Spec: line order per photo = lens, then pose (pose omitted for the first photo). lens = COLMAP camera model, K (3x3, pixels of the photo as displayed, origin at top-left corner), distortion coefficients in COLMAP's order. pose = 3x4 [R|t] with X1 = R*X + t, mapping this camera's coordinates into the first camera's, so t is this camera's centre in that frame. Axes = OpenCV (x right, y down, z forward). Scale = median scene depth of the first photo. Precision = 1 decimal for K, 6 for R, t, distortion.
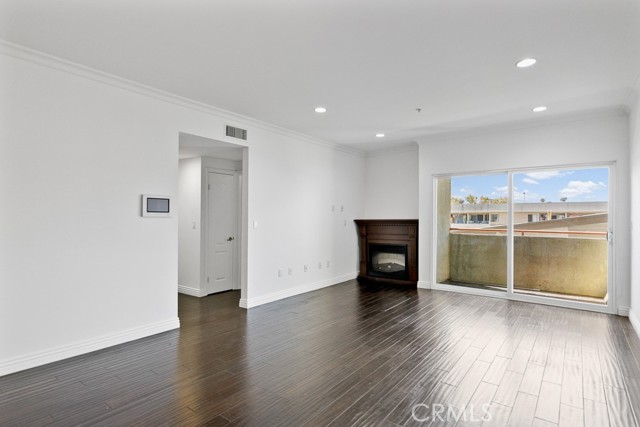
lens RADIAL K [[335.7, 0, 320.0], [0, 335.7, 213.5], [0, 0, 1]] dist [0.015107, 0.000220]
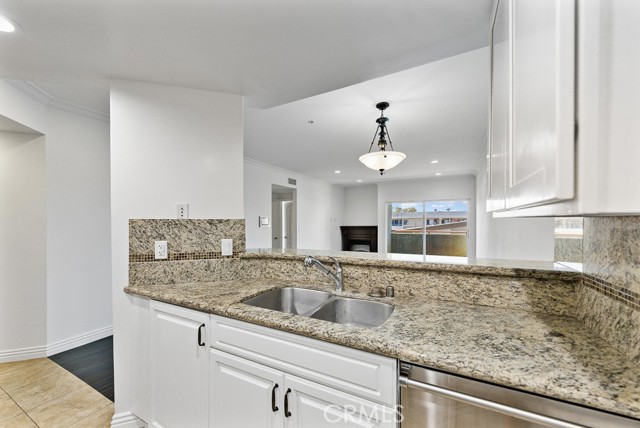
lens RADIAL K [[255.5, 0, 318.7], [0, 255.5, 222.6], [0, 0, 1]] dist [0.011606, -0.000023]
pose [[0.987838, -0.008704, 0.155245, -0.243490], [0.006741, 0.999891, 0.013170, -0.020715], [-0.155343, -0.011964, 0.987788, -0.334752]]
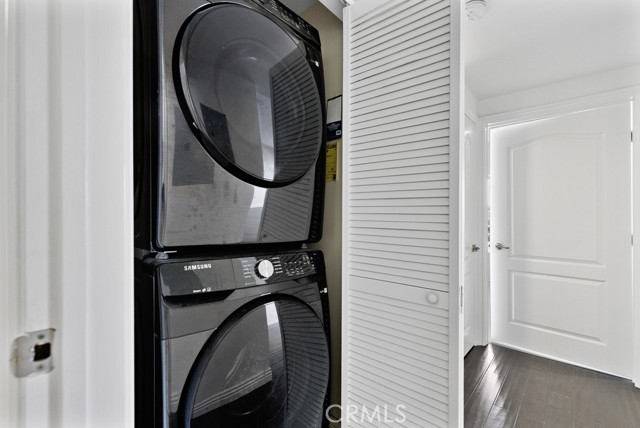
lens RADIAL K [[277.3, 0, 307.8], [0, 277.3, 214.4], [0, 0, 1]] dist [0.000141, 0.000067]
pose [[0.998313, -0.003206, -0.057980, -0.479519], [0.004050, 0.999888, 0.014438, 0.014276], [0.057927, -0.014648, 0.998213, 0.545395]]
